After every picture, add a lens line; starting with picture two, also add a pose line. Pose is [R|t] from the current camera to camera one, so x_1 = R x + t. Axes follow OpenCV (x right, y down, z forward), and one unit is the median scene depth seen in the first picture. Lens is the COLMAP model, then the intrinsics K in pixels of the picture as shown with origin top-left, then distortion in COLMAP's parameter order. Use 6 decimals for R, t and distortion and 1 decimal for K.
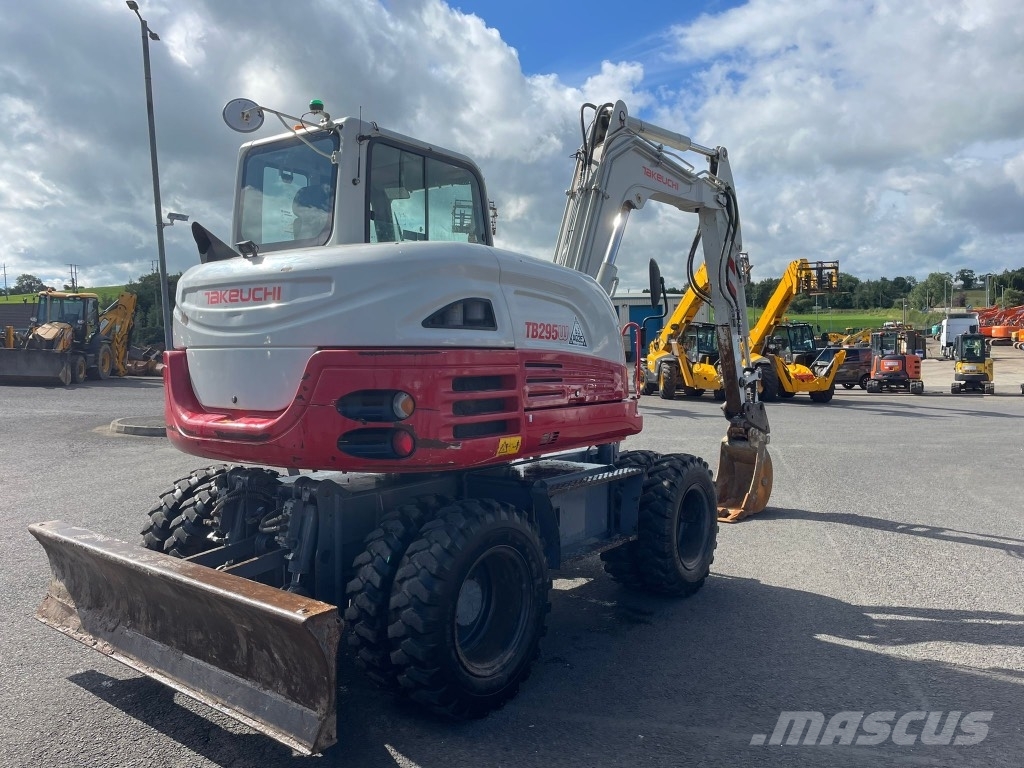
lens RADIAL K [[765.1, 0, 510.4], [0, 765.1, 381.4], [0, 0, 1]] dist [0.089333, -0.118992]
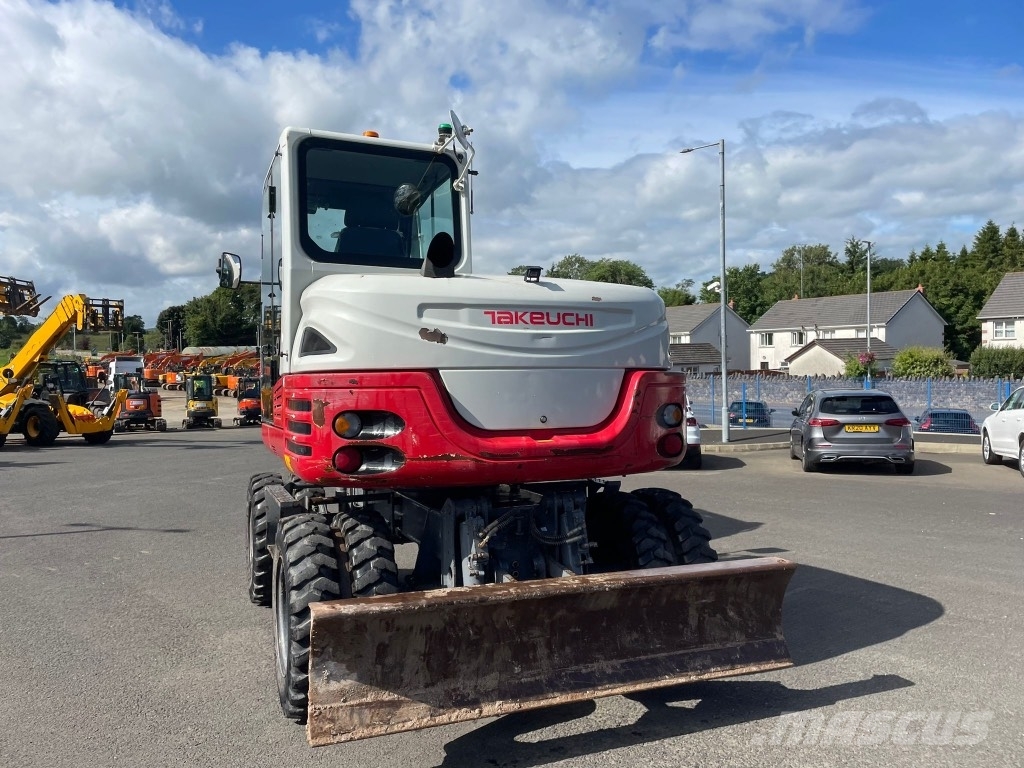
lens RADIAL K [[763.3, 0, 499.3], [0, 763.3, 386.3], [0, 0, 1]] dist [0.095991, -0.118489]
pose [[0.519374, -0.002676, 0.854543, -1.012643], [0.043903, 0.998758, -0.023556, 0.000696], [-0.853418, 0.049752, 0.518847, 0.424722]]
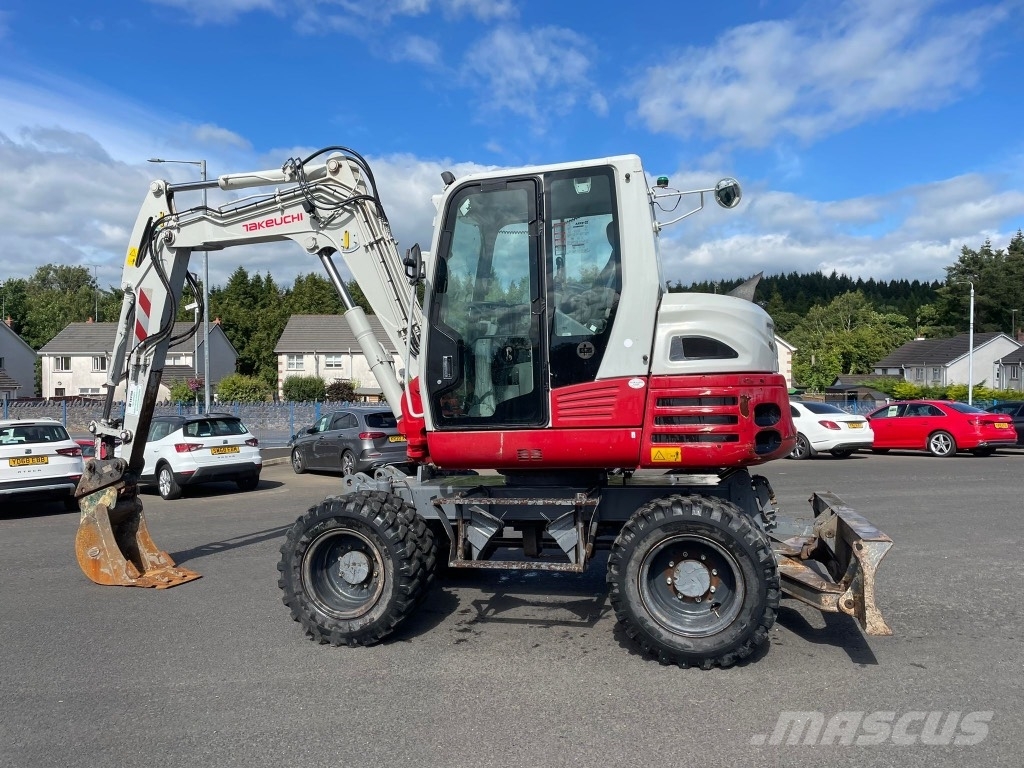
lens RADIAL K [[761.1, 0, 505.9], [0, 761.1, 387.2], [0, 0, 1]] dist [0.091003, -0.110022]
pose [[-0.371048, 0.028149, 0.928187, -1.222179], [0.067060, 0.997743, -0.003451, -0.039263], [-0.926189, 0.060964, -0.372098, 1.627833]]
